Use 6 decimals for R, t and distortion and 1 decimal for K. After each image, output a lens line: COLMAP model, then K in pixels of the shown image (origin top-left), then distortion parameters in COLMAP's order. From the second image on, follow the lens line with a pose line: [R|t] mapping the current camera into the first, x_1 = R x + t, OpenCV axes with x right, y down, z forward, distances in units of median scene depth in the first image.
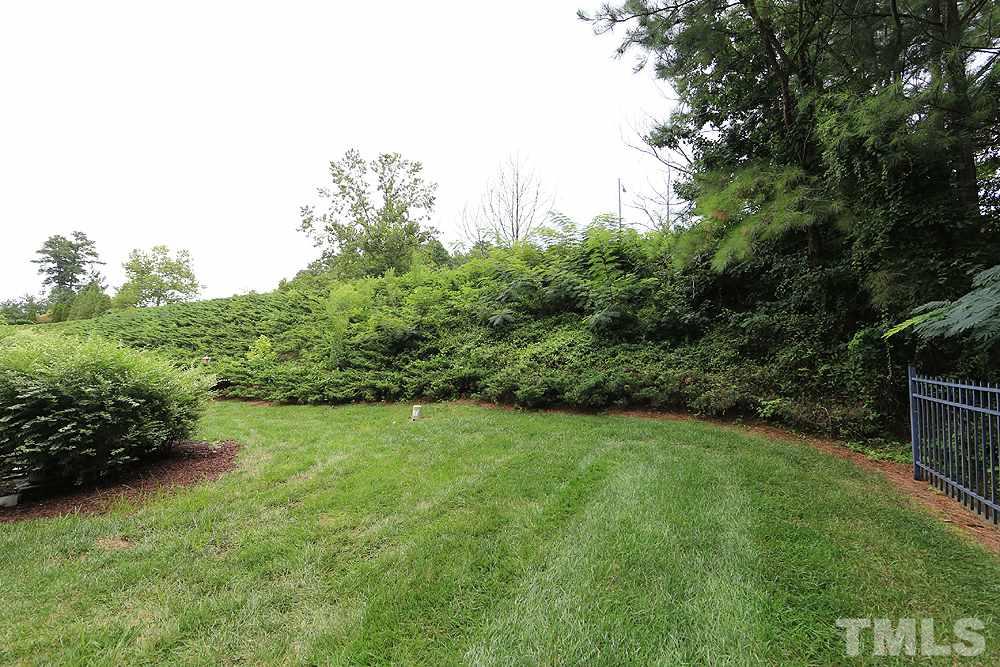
lens RADIAL K [[396.2, 0, 498.5], [0, 396.2, 333.0], [0, 0, 1]] dist [-0.015044, 0.003497]
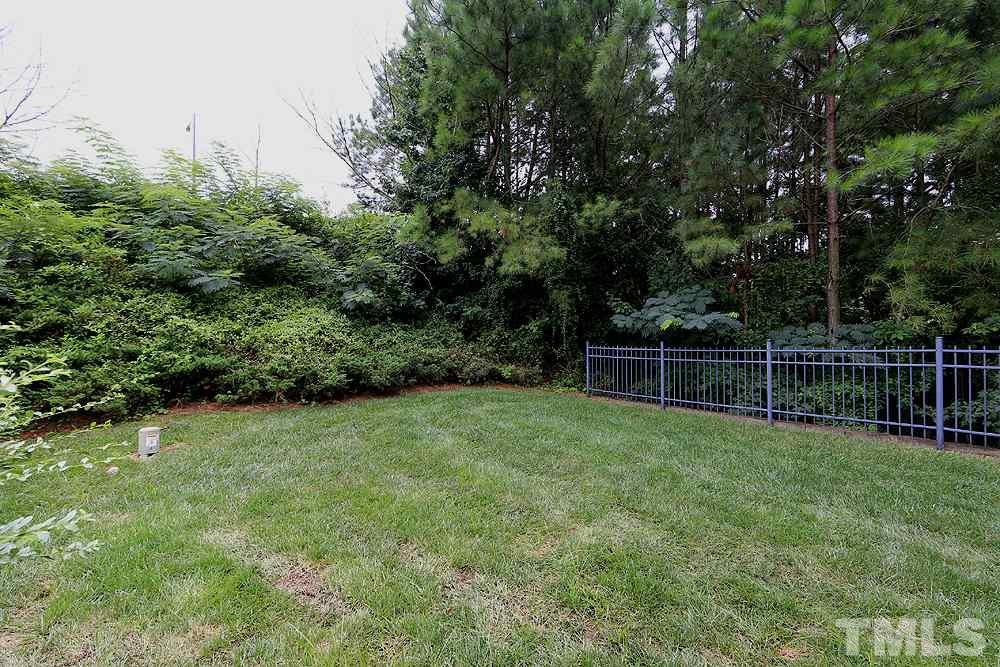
lens RADIAL K [[396.2, 0, 498.5], [0, 396.2, 333.0], [0, 0, 1]] dist [-0.015044, 0.003497]
pose [[0.387273, 0.007764, 0.921932, -0.610454], [-0.049891, 0.998676, 0.012547, 0.020766], [-0.920614, -0.050855, 0.387148, 0.390688]]
